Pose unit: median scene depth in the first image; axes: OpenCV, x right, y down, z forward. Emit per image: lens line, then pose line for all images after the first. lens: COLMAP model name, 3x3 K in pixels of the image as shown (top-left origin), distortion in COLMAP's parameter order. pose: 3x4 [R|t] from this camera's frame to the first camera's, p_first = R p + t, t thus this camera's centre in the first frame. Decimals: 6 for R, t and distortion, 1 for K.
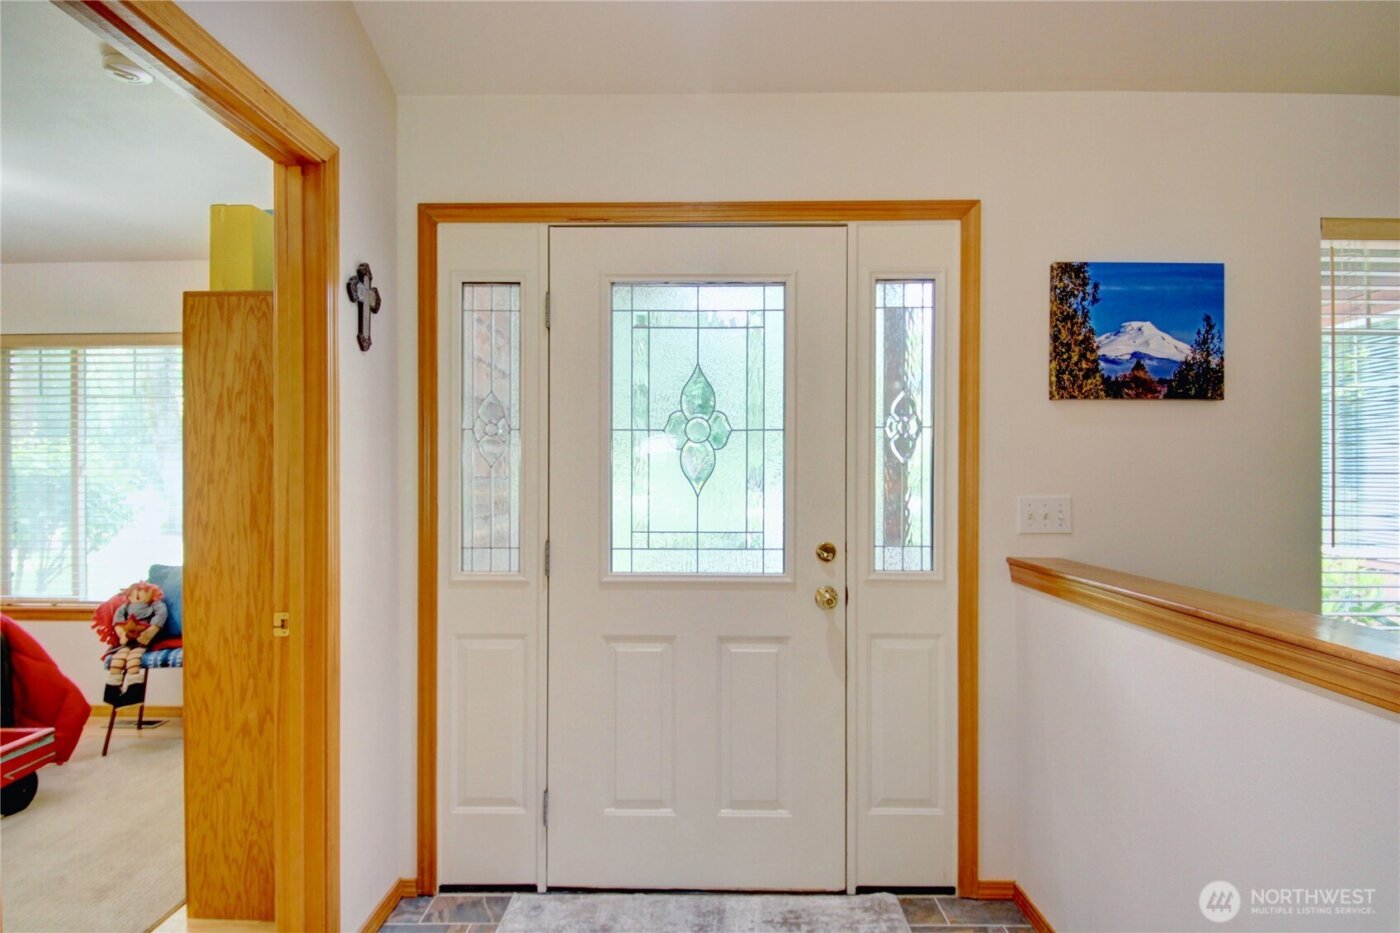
lens RADIAL K [[812.2, 0, 693.2], [0, 812.2, 477.2], [0, 0, 1]] dist [-0.003281, -0.004882]
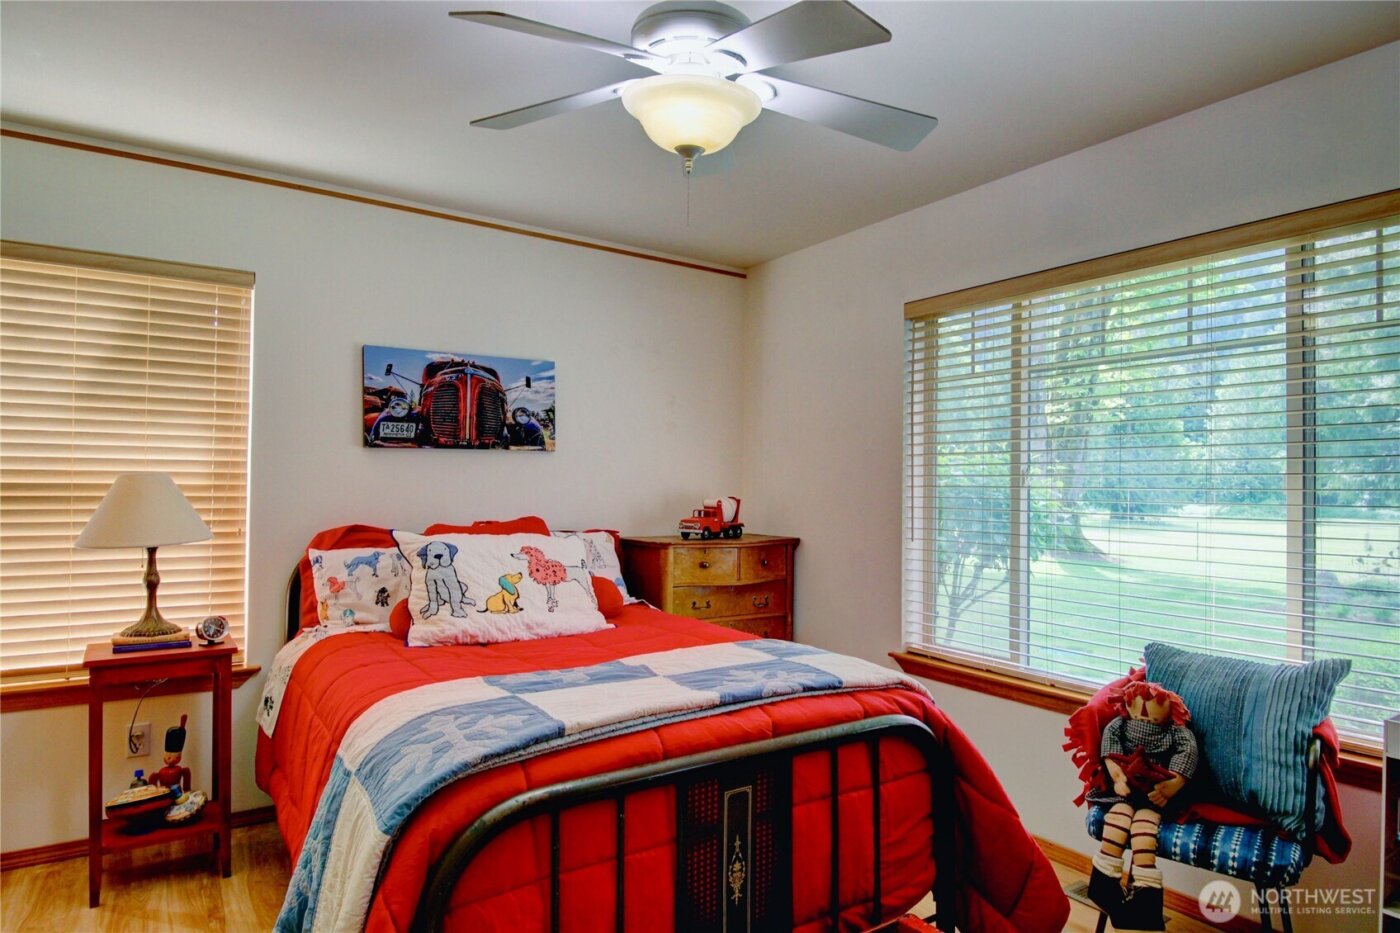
lens RADIAL K [[812.2, 0, 695.9], [0, 812.2, 479.1], [0, 0, 1]] dist [-0.003281, -0.004882]
pose [[0.577978, -0.003558, -0.816044, -0.693063], [-0.014089, 0.999798, -0.014338, 0.011136], [0.815930, 0.019785, 0.577811, 0.736722]]
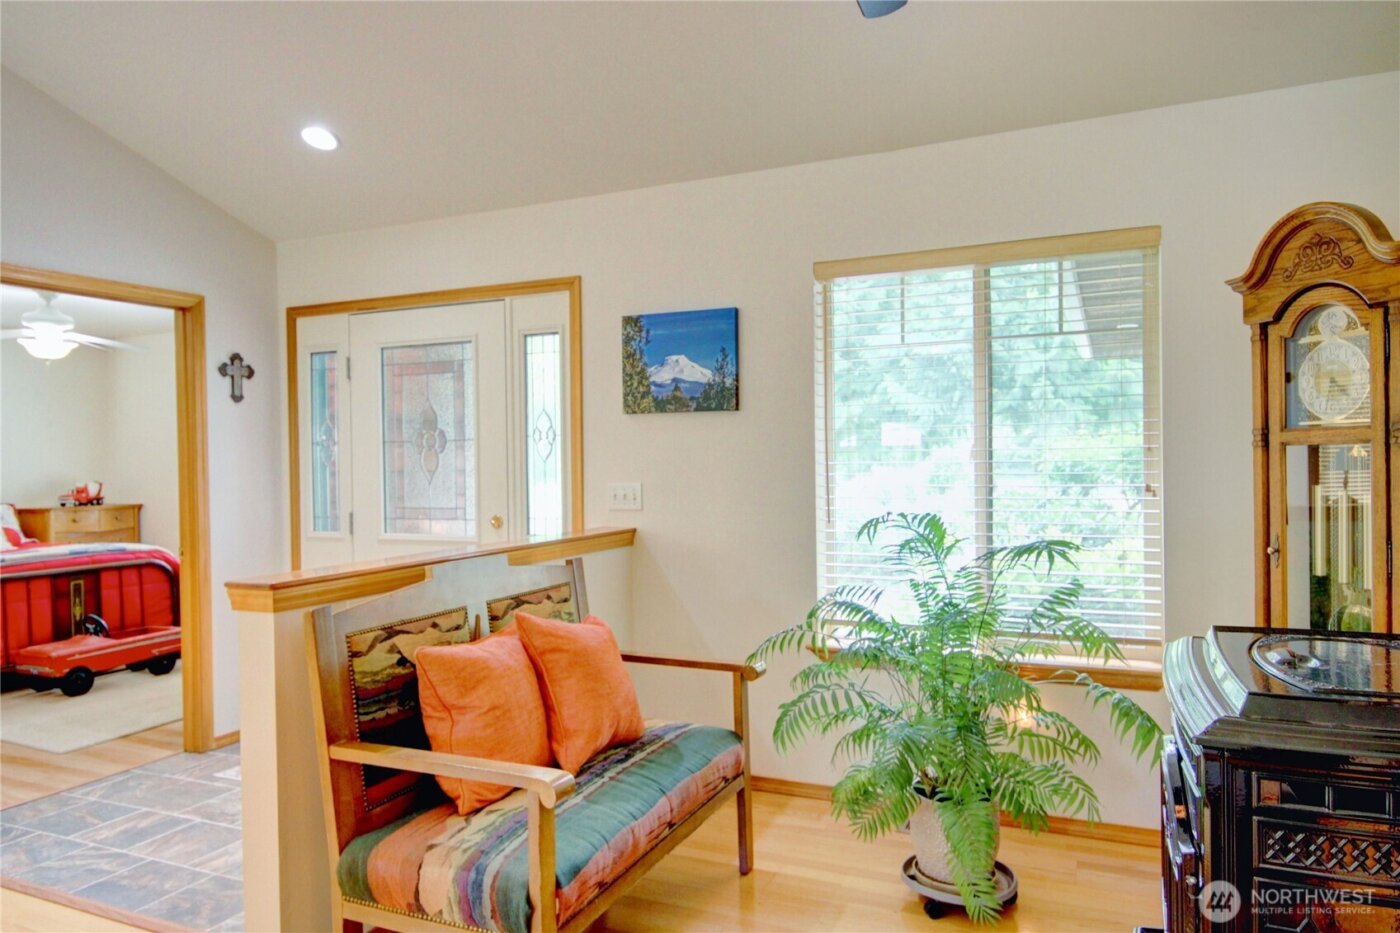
lens RADIAL K [[950.1, 0, 694.3], [0, 950.1, 469.1], [0, 0, 1]] dist [0.029743, -0.006084]
pose [[0.915996, -0.010918, -0.401039, 1.213348], [0.013940, 0.999892, 0.004617, -0.007570], [0.400946, -0.009820, 0.916049, -0.453843]]
